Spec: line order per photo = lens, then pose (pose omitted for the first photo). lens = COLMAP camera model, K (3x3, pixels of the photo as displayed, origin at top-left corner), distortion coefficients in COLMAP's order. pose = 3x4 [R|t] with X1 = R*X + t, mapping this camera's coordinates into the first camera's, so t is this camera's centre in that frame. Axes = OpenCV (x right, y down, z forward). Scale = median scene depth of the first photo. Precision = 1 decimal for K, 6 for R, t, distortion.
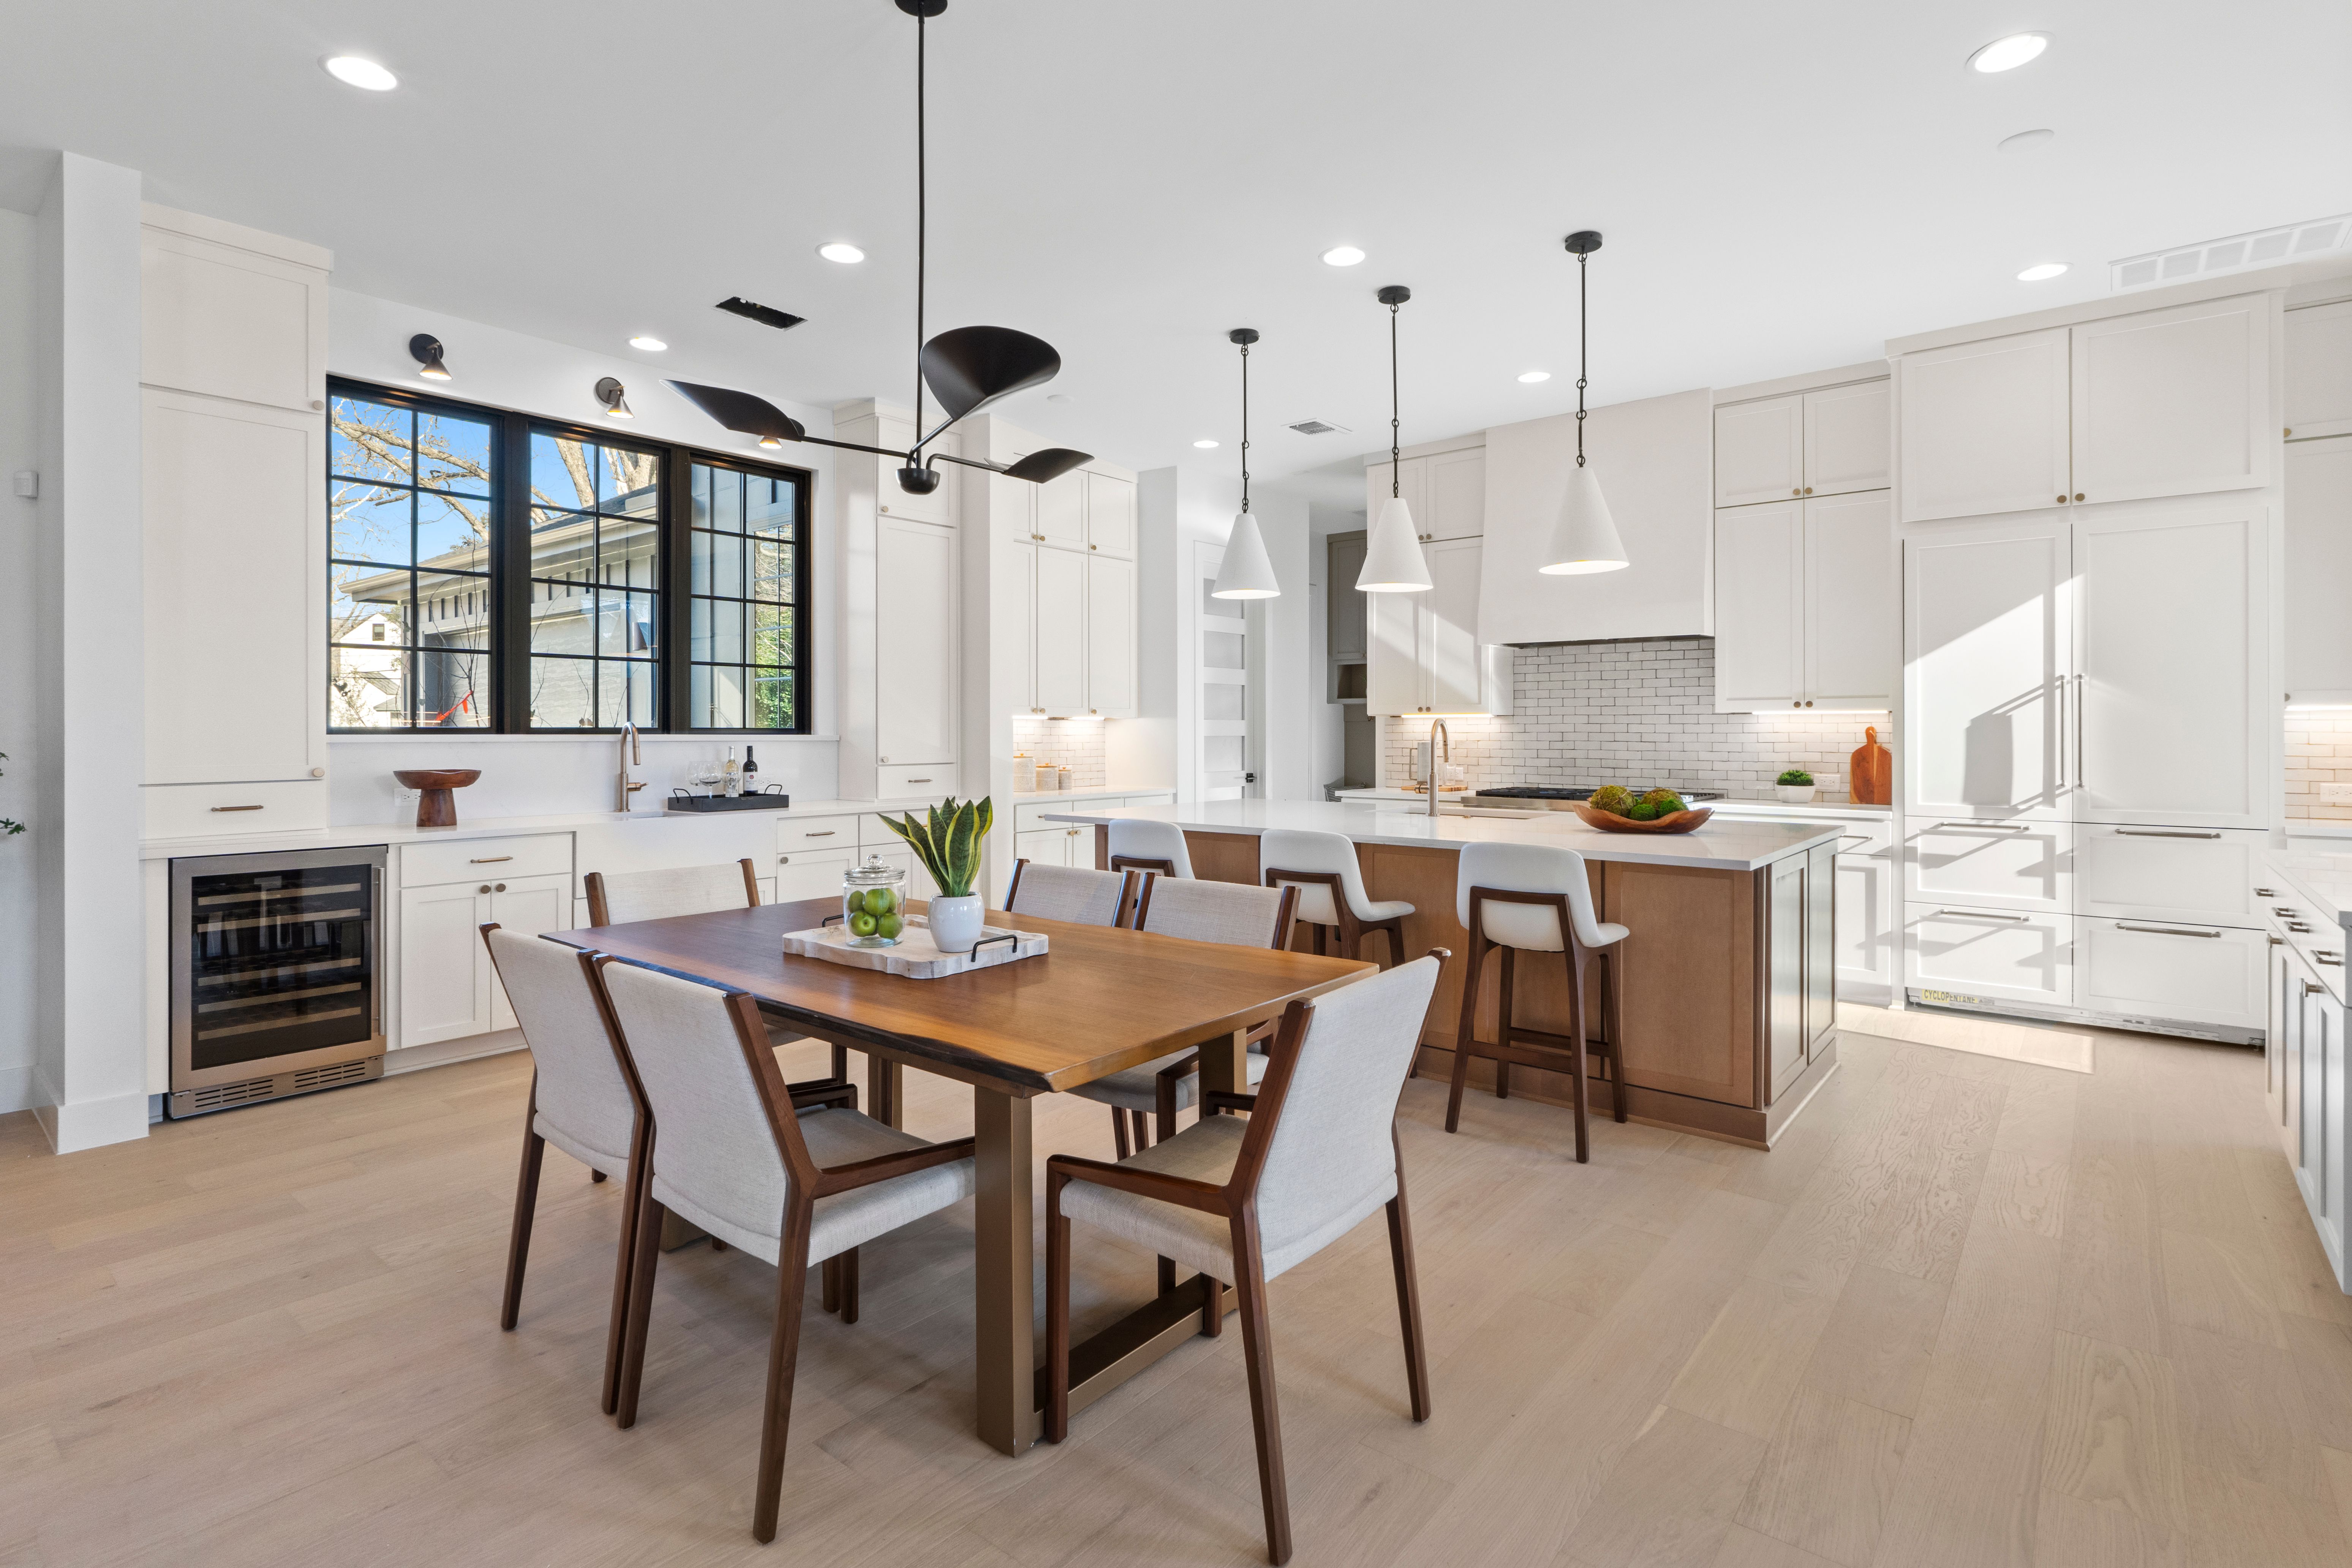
lens RADIAL K [[1143.0, 0, 1174.1], [0, 1143.0, 734.4], [0, 0, 1]] dist [-0.004162, 0.000398]
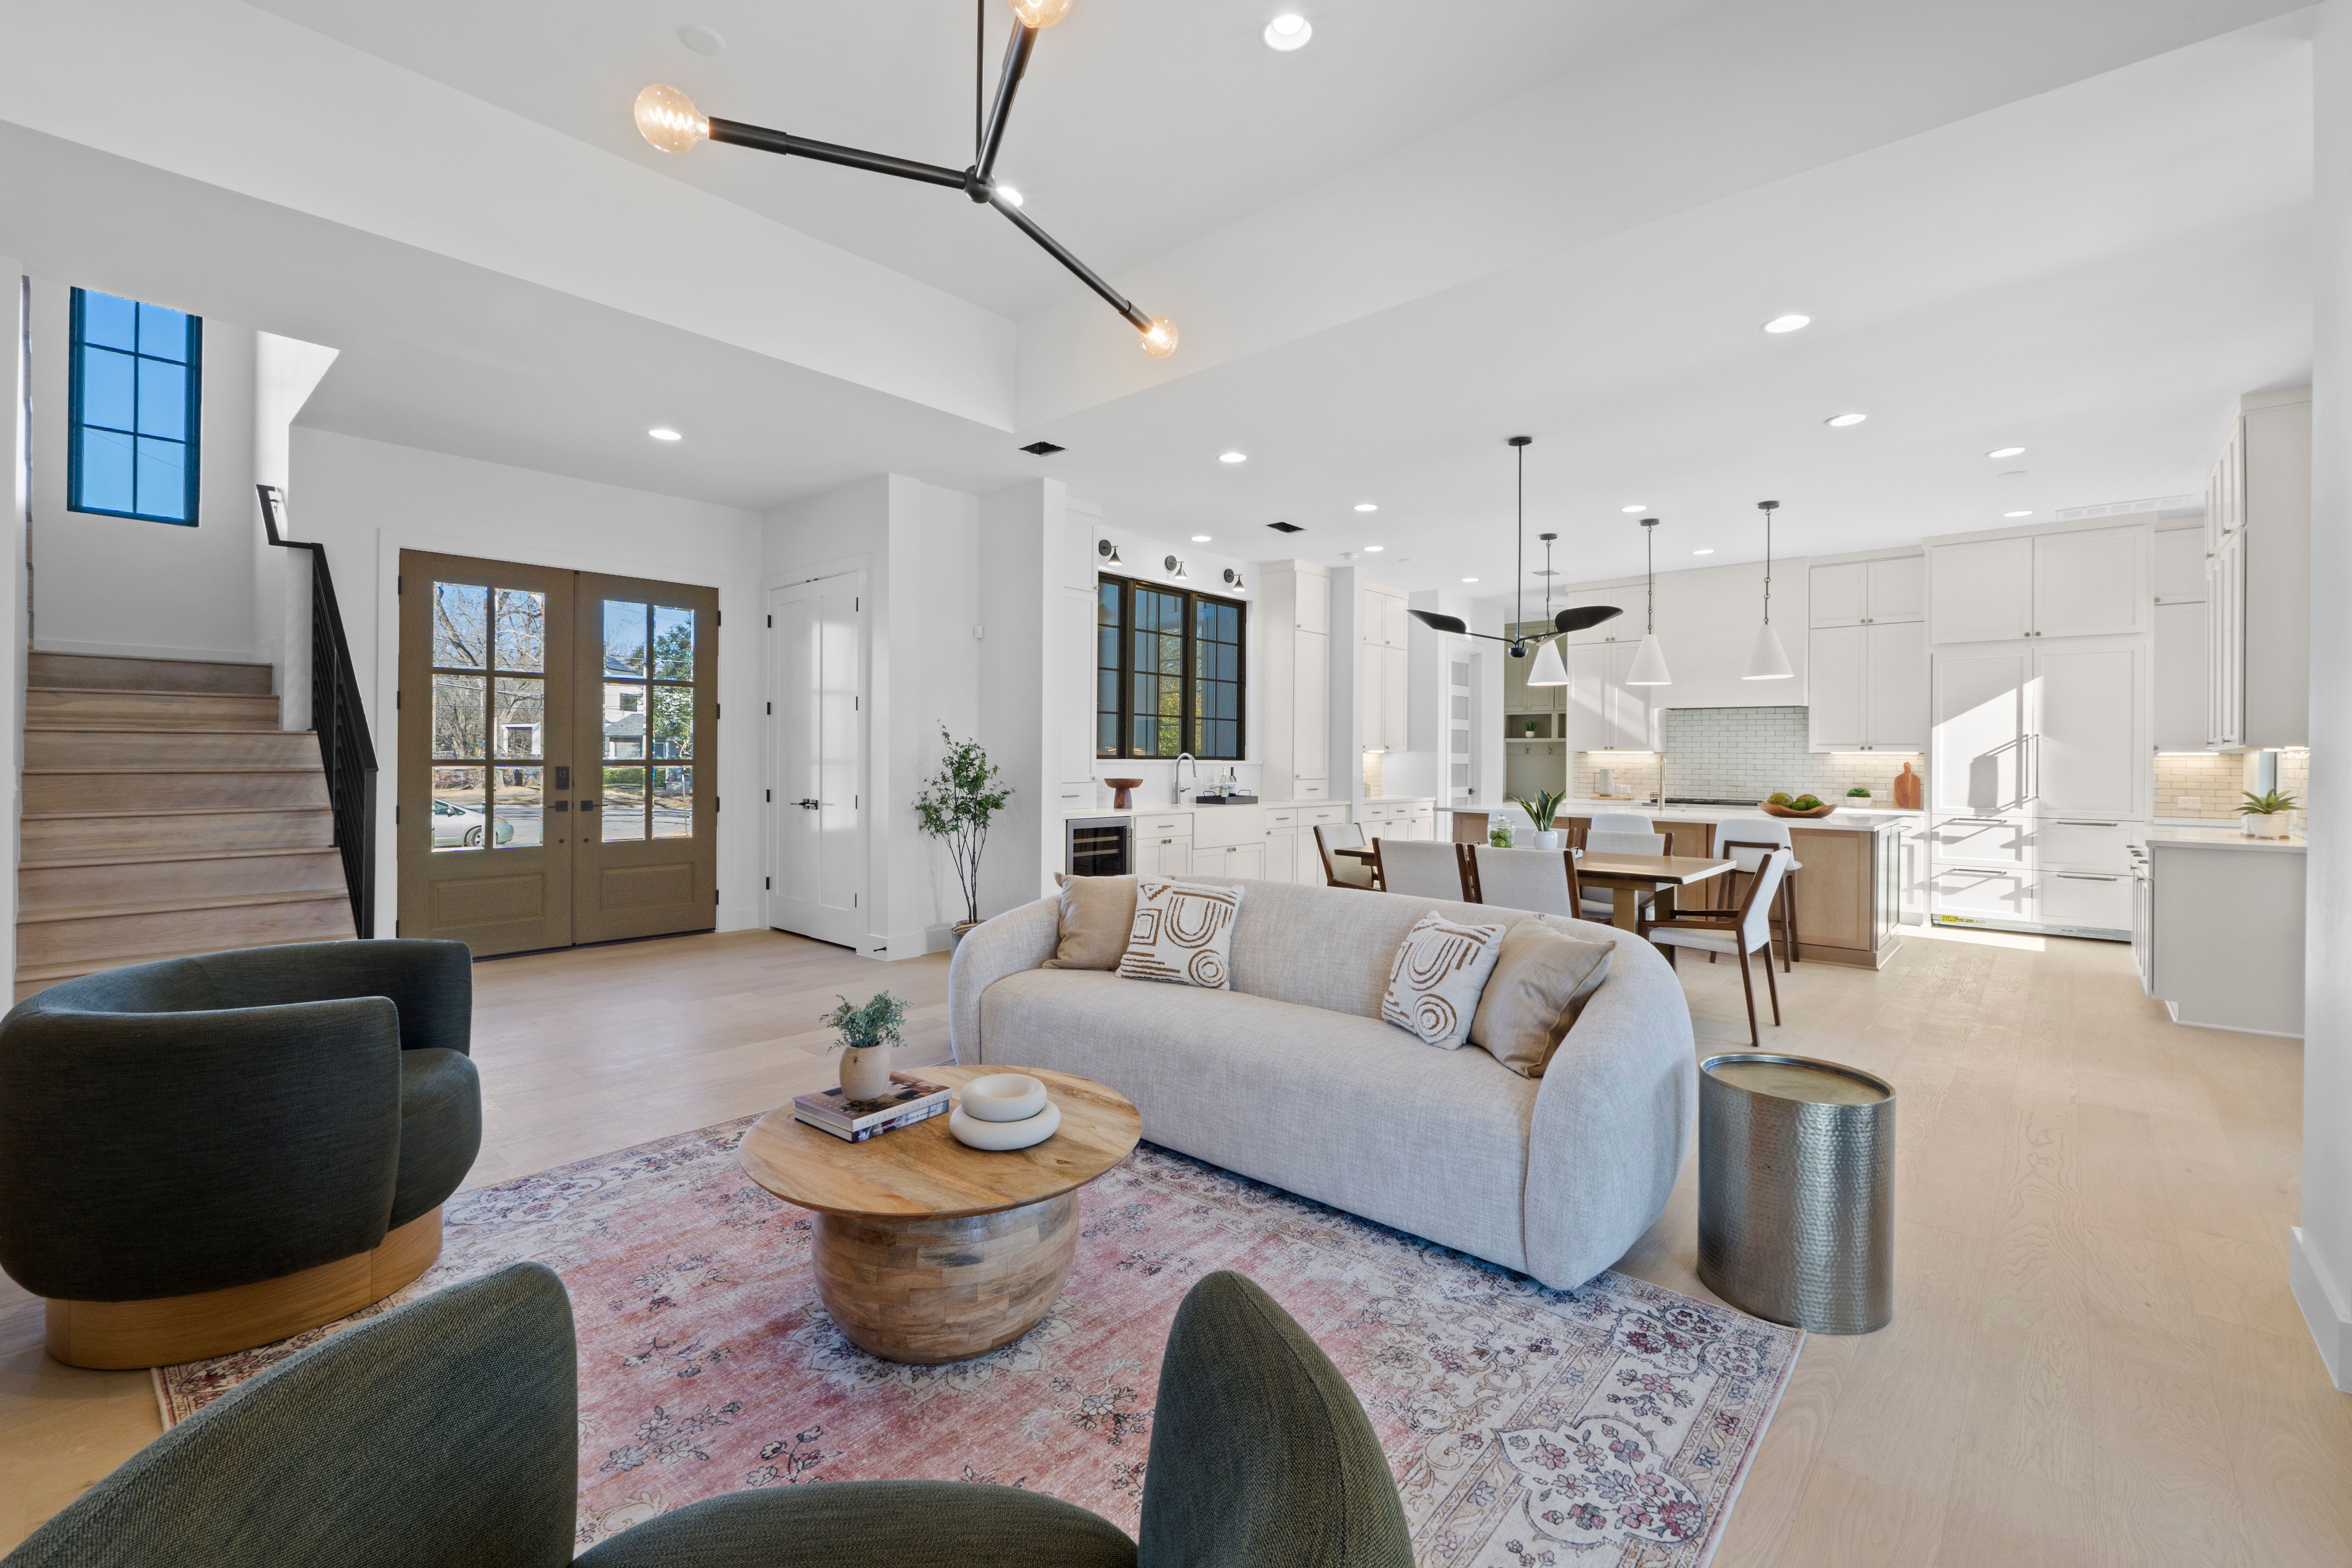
lens RADIAL K [[1000.5, 0, 1171.9], [0, 1000.5, 755.9], [0, 0, 1]] dist [-0.005719, -0.000436]
pose [[0.999081, 0.009499, -0.041807, -0.442443], [-0.009682, 0.999944, -0.004185, 0.000954], [0.041765, 0.004586, 0.999117, -0.550152]]
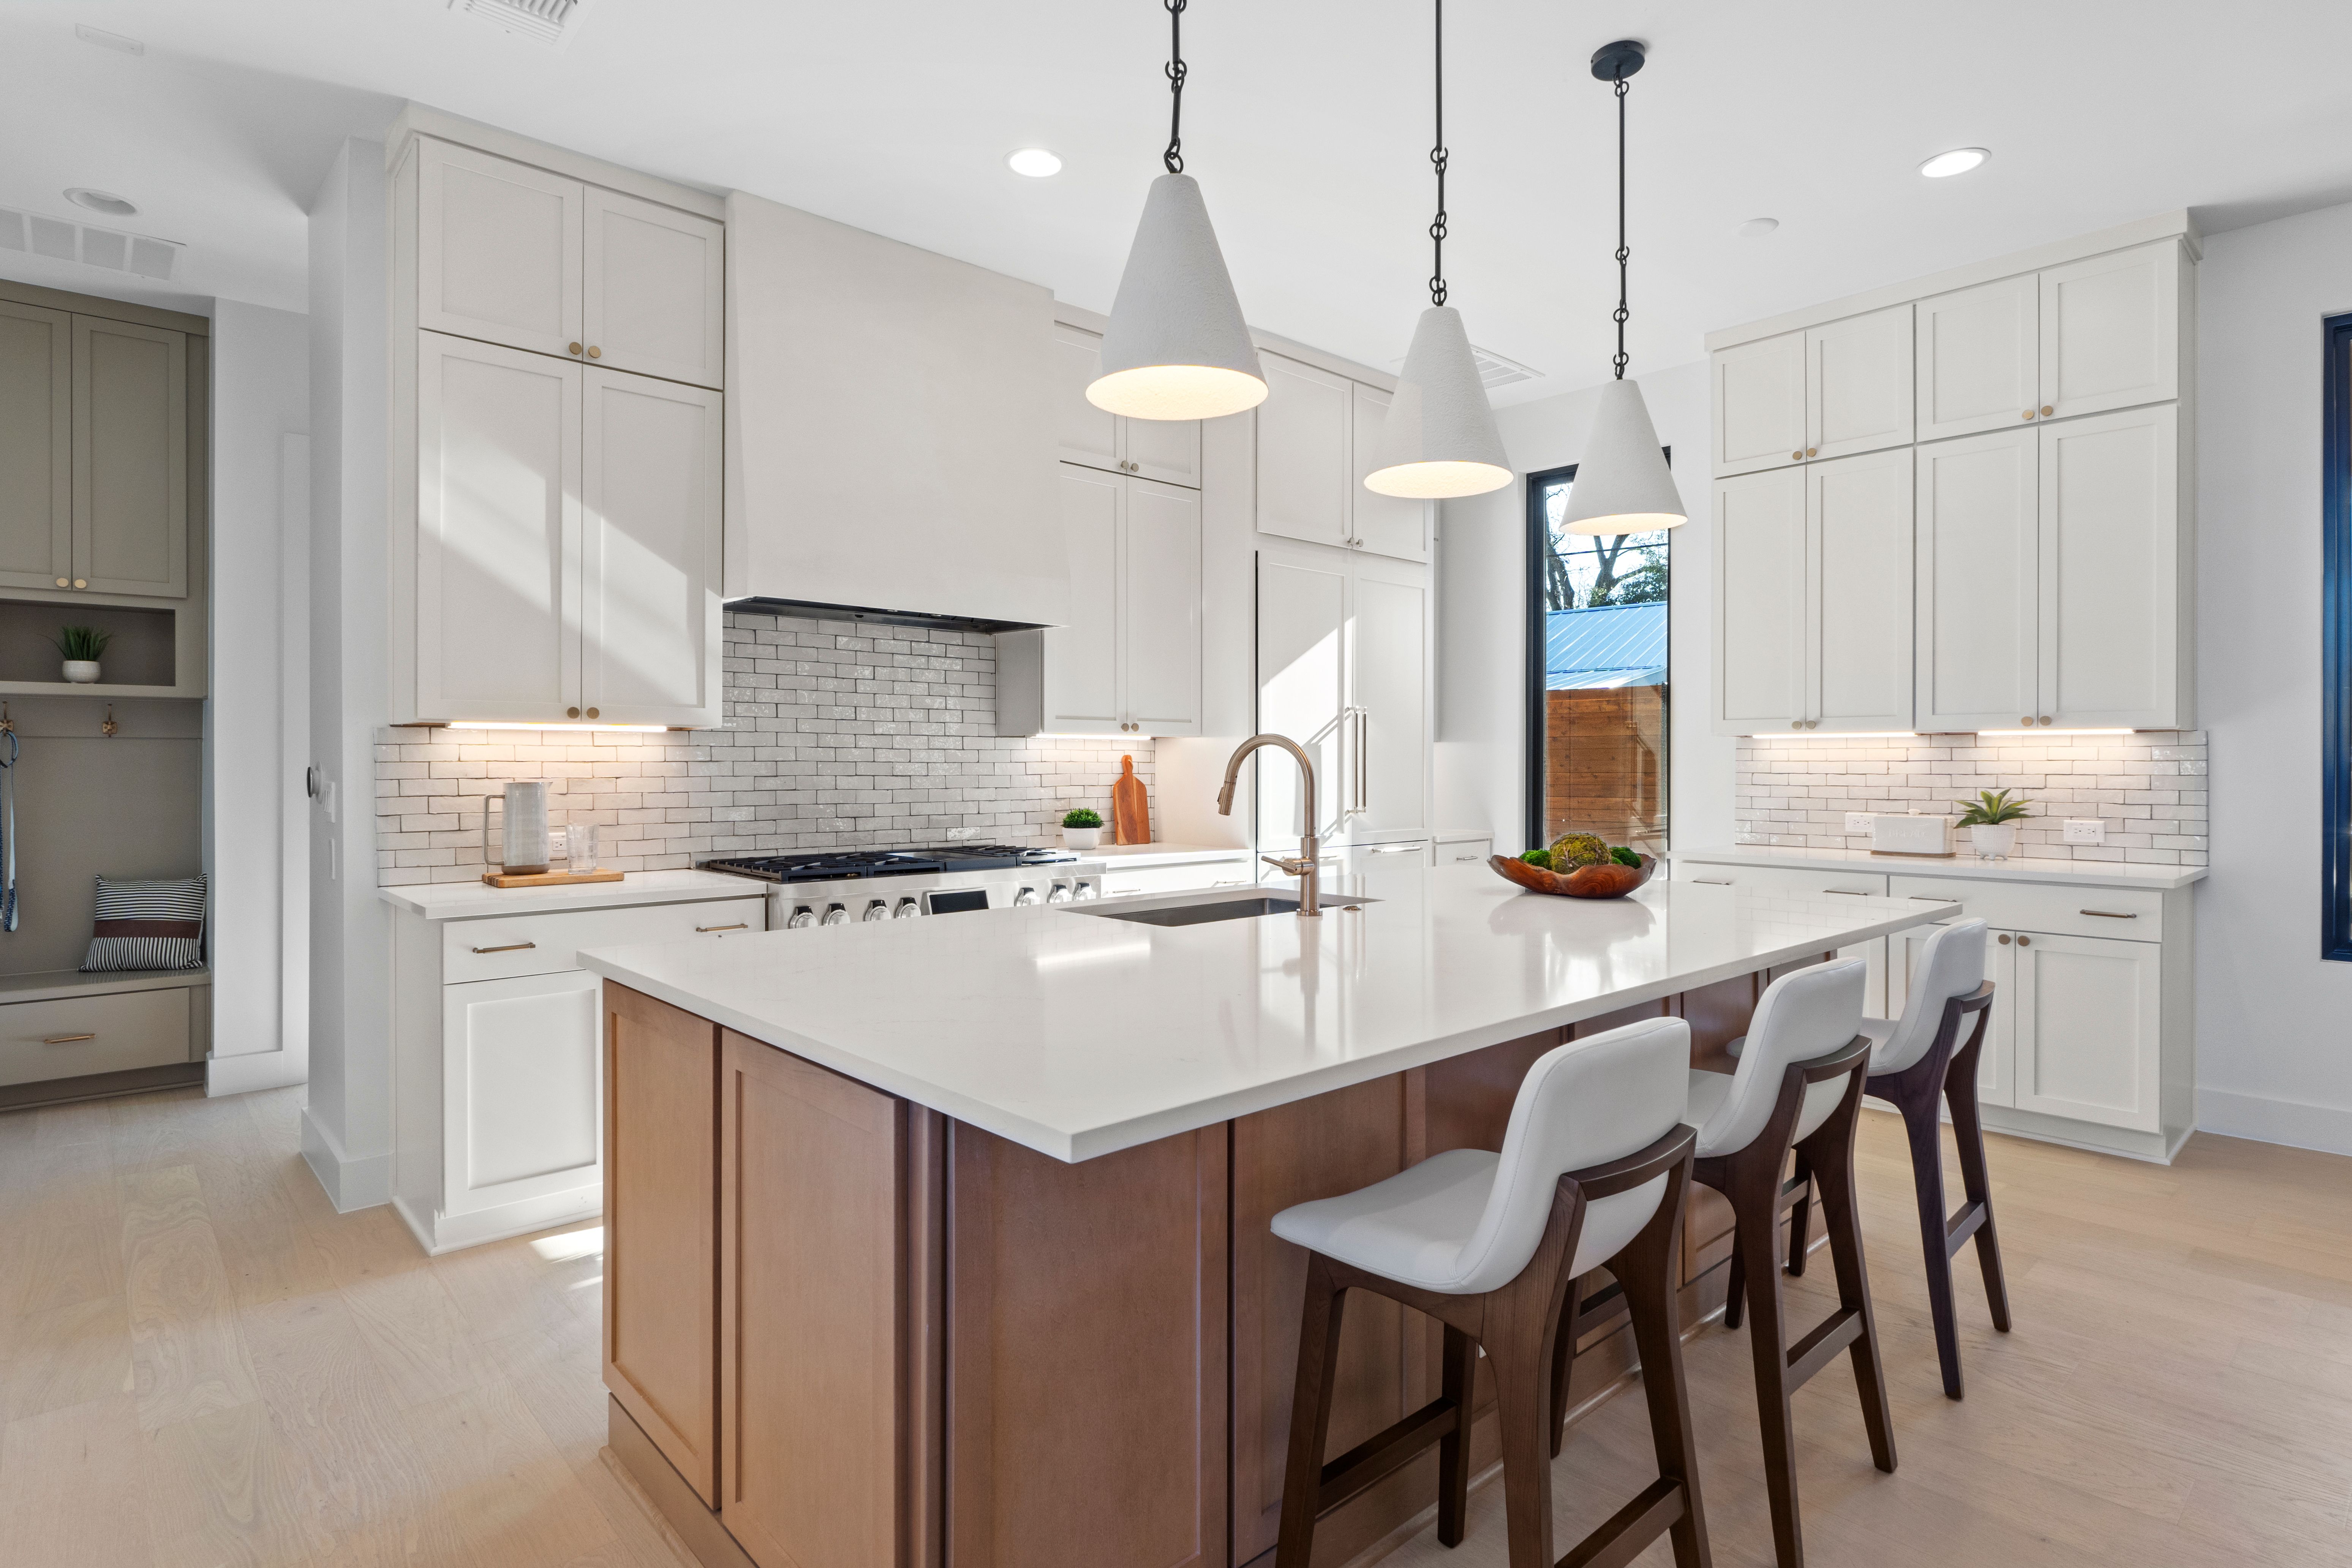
lens RADIAL K [[1207.7, 0, 1183.1], [0, 1207.7, 770.4], [0, 0, 1]] dist [-0.002808, -0.000480]
pose [[0.133365, -0.003953, 0.991059, -0.329734], [0.003589, 0.999987, 0.003505, 0.001888], [-0.991061, 0.003090, 0.133377, 0.927809]]
